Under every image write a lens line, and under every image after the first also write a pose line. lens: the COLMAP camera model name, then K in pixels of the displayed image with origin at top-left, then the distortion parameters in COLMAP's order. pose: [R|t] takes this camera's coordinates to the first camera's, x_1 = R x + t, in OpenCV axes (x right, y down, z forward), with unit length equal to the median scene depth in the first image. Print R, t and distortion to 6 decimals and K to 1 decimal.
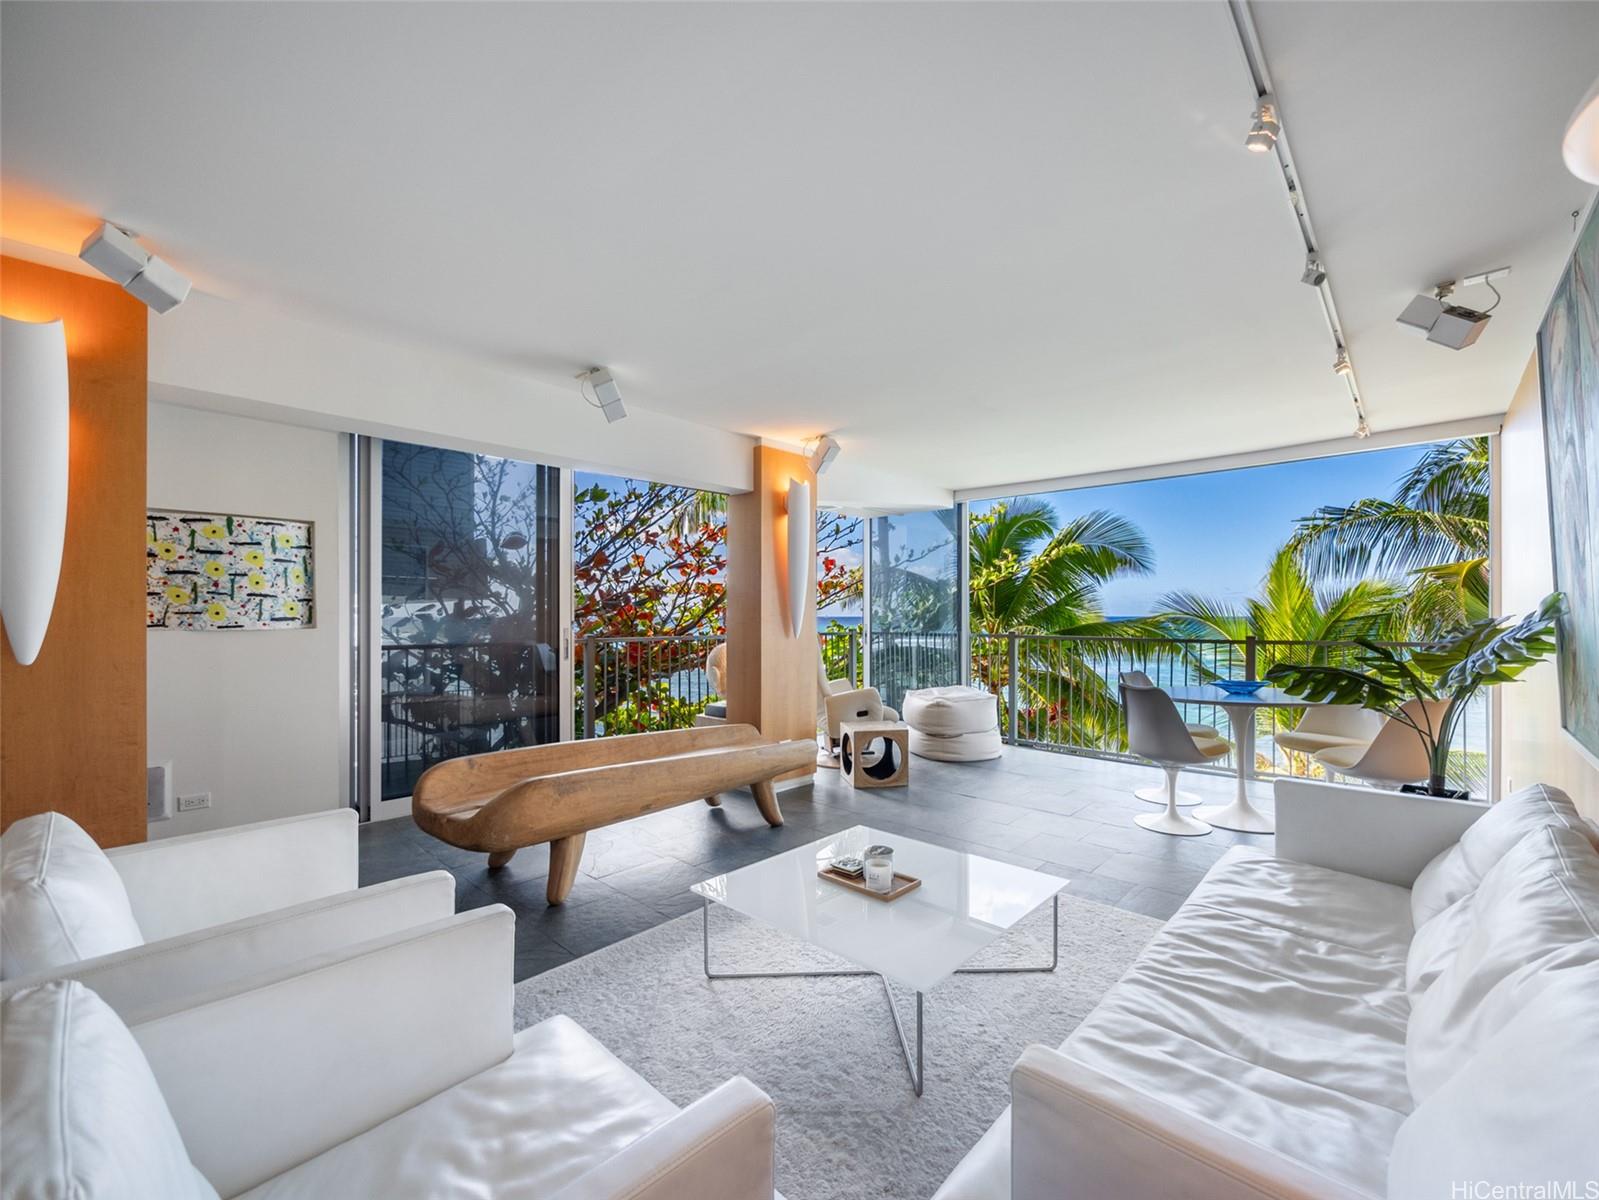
lens RADIAL K [[679.8, 0, 801.7], [0, 679.8, 615.1], [0, 0, 1]] dist [-0.001859, -0.000257]
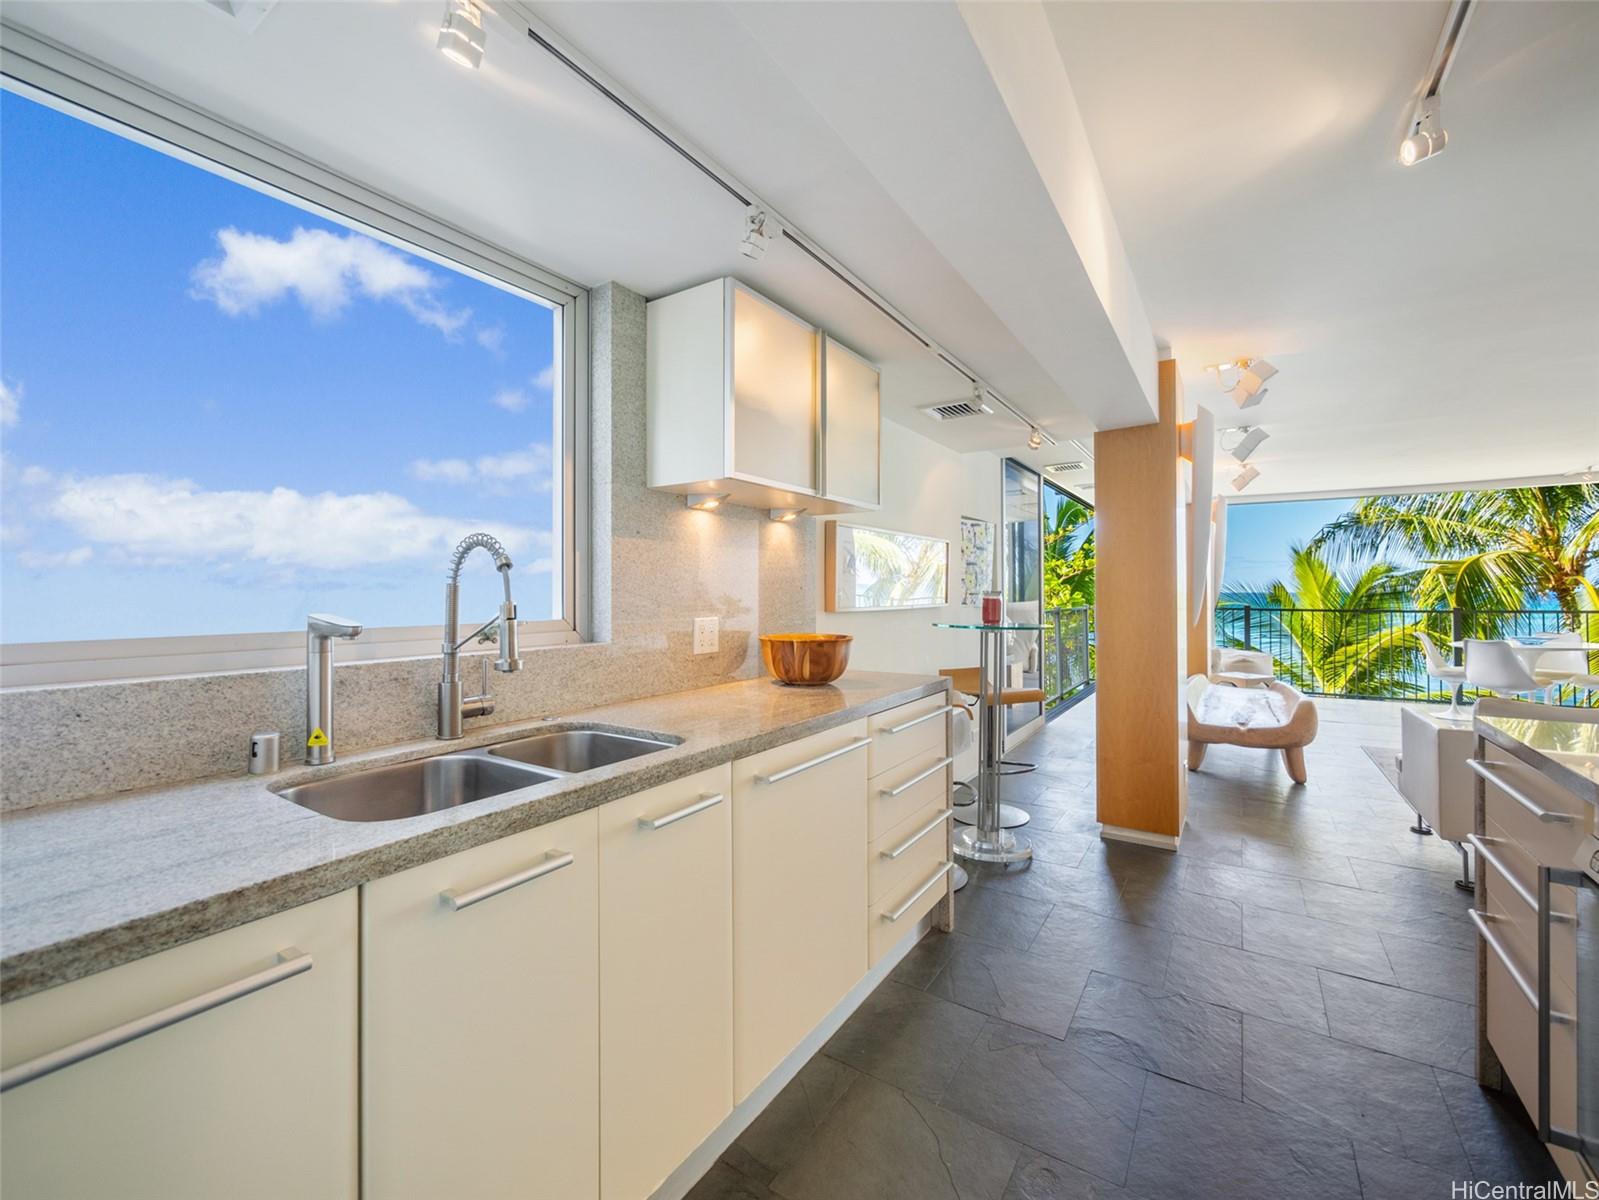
lens RADIAL K [[671.3, 0, 792.4], [0, 671.3, 591.5], [0, 0, 1]] dist [-0.000360, -0.000018]
pose [[0.985296, 0.003810, 0.170811, -0.606260], [-0.003821, 0.999993, -0.000263, -0.000673], [-0.170811, -0.000393, 0.985304, -0.105932]]
